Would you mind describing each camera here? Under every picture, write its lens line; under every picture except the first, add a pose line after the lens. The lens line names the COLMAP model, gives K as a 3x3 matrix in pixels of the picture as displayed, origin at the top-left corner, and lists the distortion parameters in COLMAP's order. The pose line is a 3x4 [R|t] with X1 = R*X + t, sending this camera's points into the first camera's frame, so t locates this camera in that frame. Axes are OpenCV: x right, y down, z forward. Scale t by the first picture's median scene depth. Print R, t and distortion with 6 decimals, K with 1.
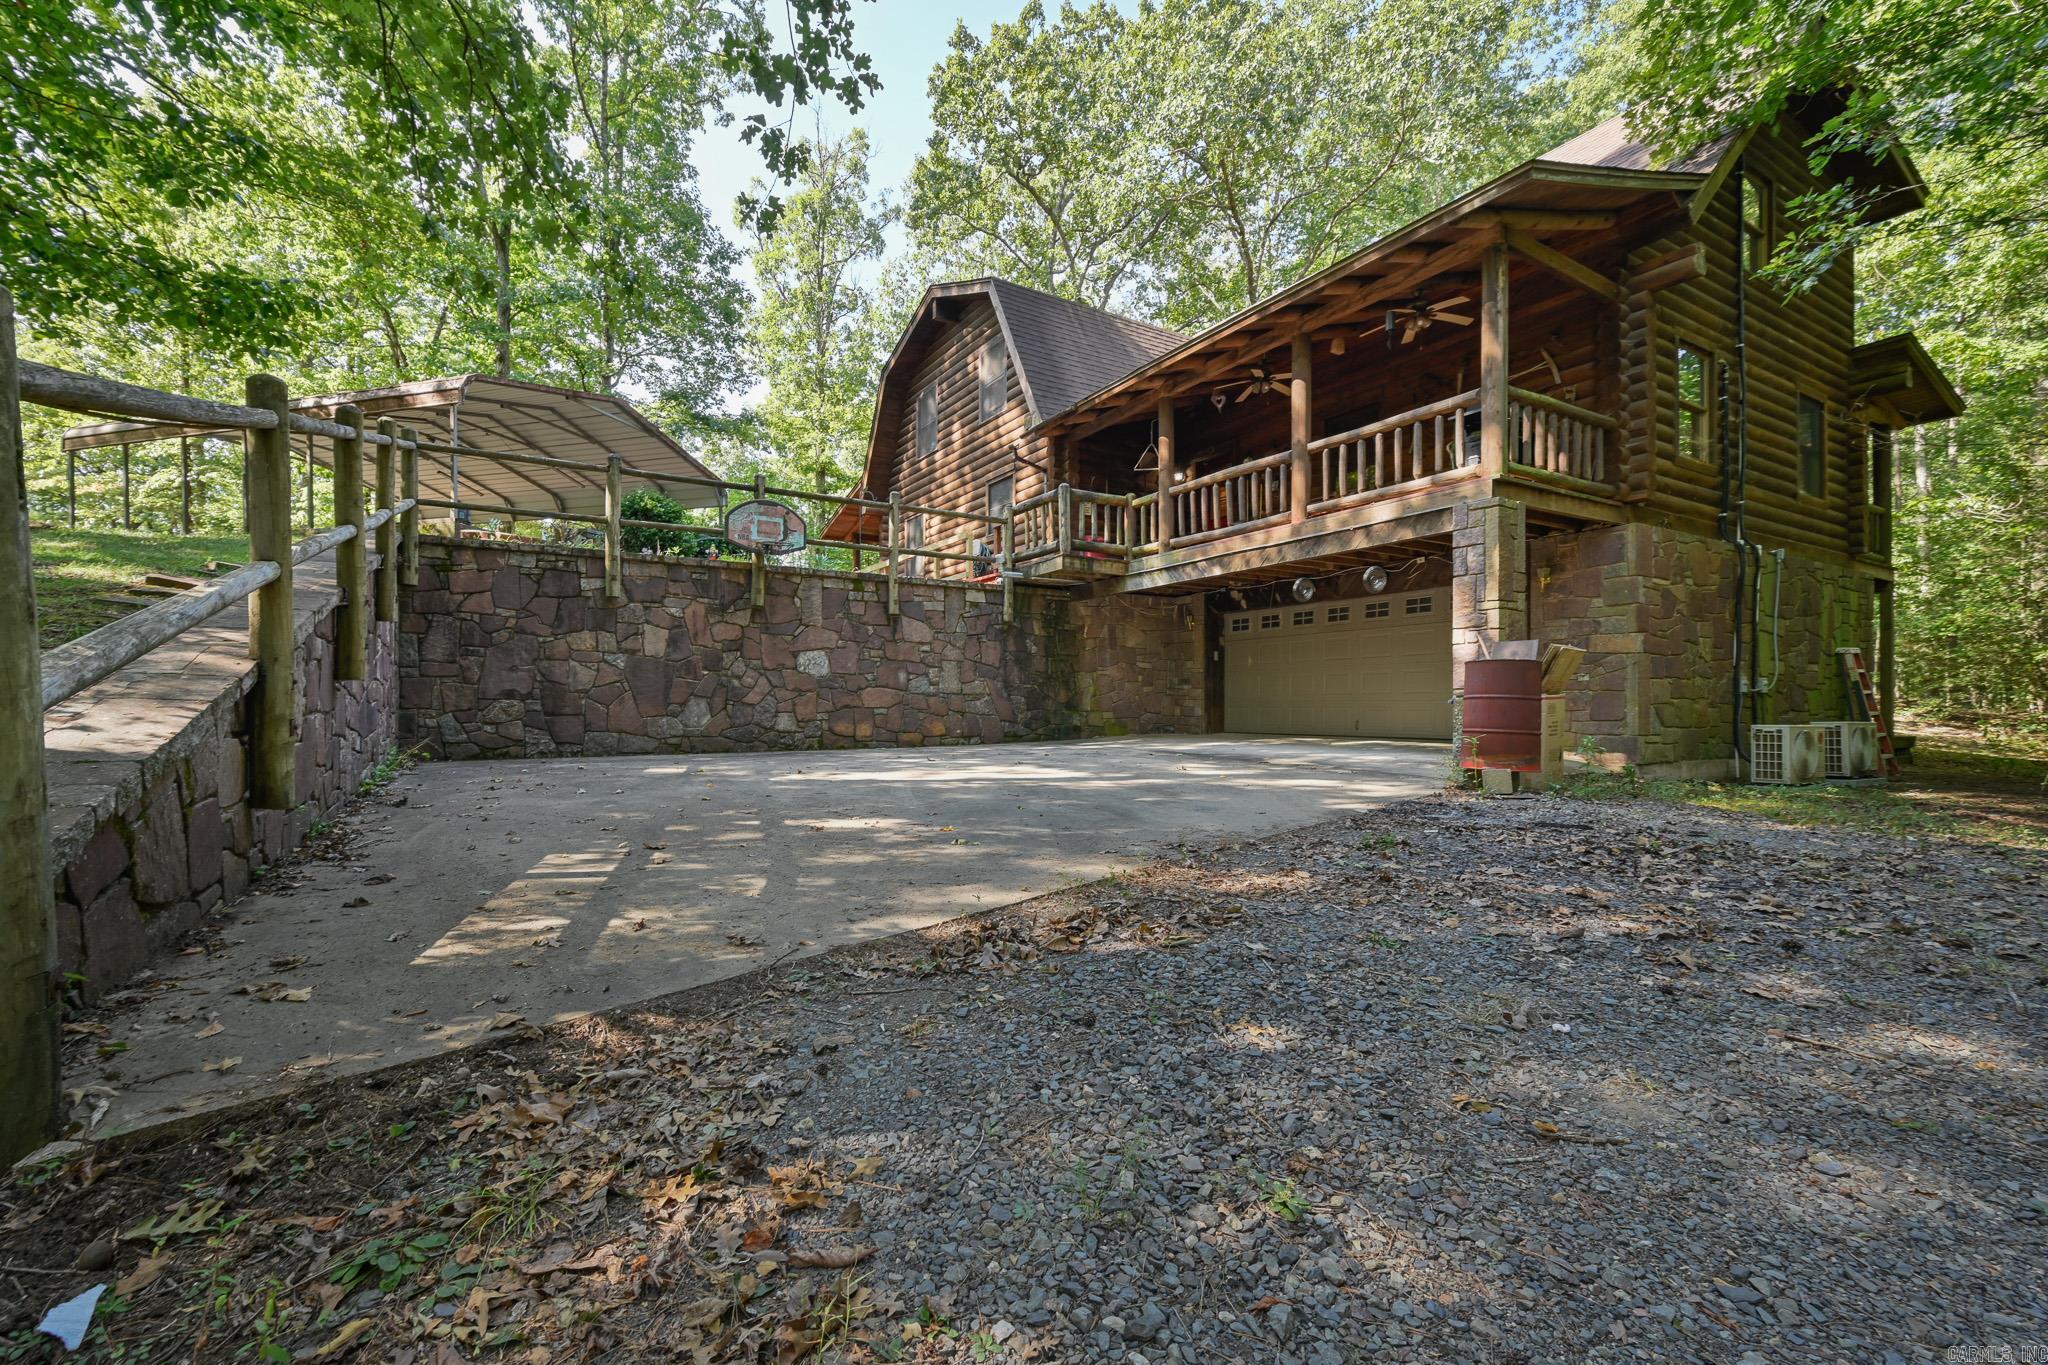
lens RADIAL K [[807.4, 0, 1023.7], [0, 807.4, 685.8], [0, 0, 1]] dist [-0.001764, 0.000629]
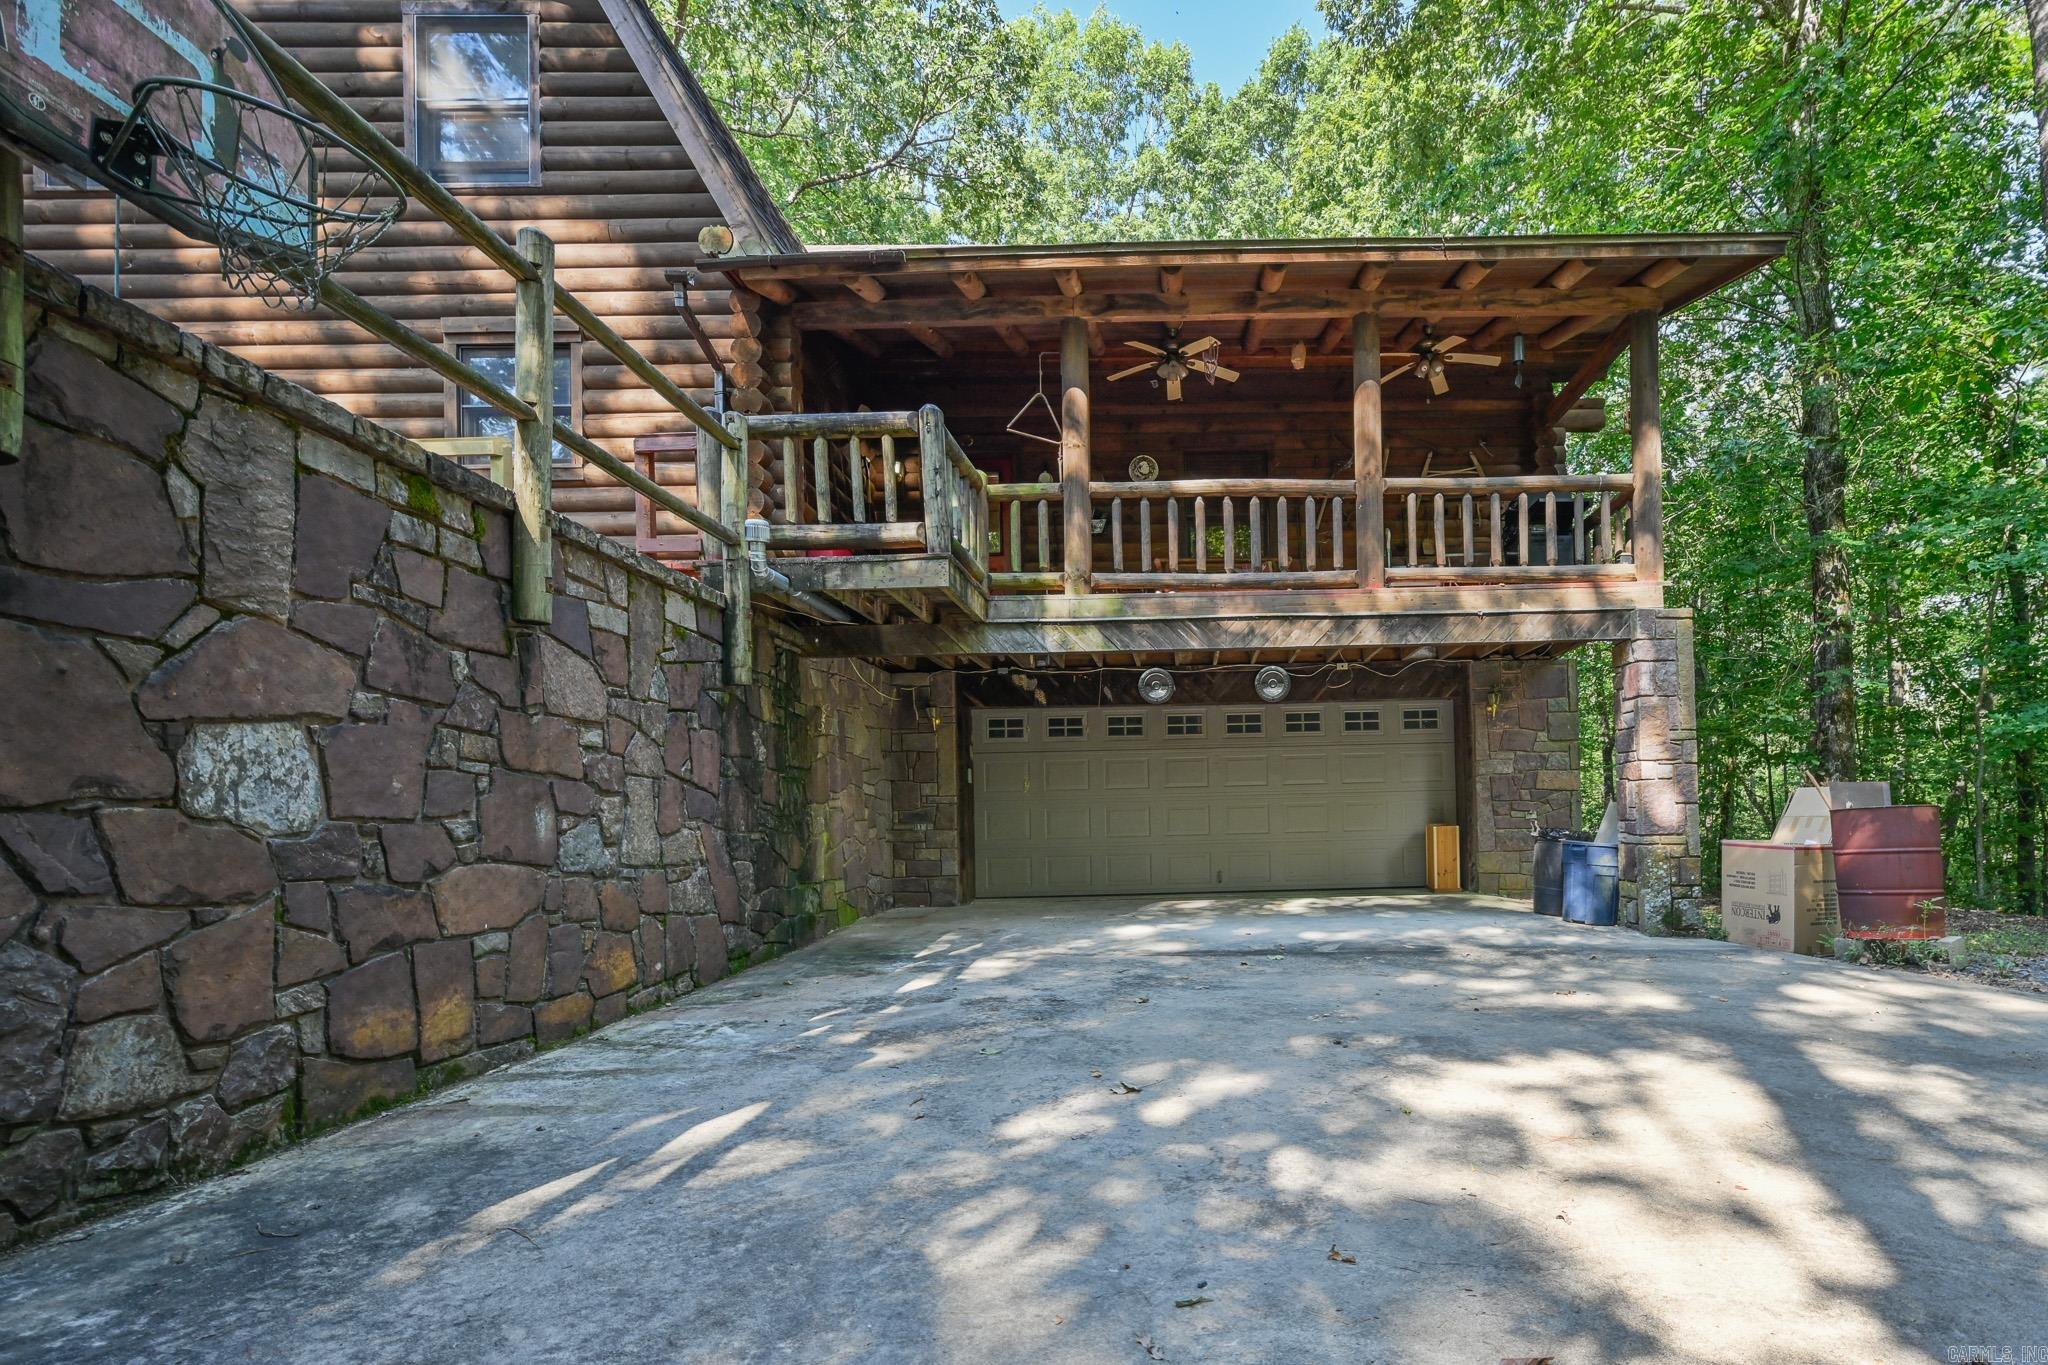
lens RADIAL K [[873.9, 0, 1025.4], [0, 873.9, 800.5], [0, 0, 1]] dist [-0.024373, -0.000152]
pose [[0.523098, -0.004045, 0.852263, -0.352705], [0.011686, 0.999929, -0.002426, -0.018059], [-0.852192, 0.011229, 0.523108, 0.683510]]
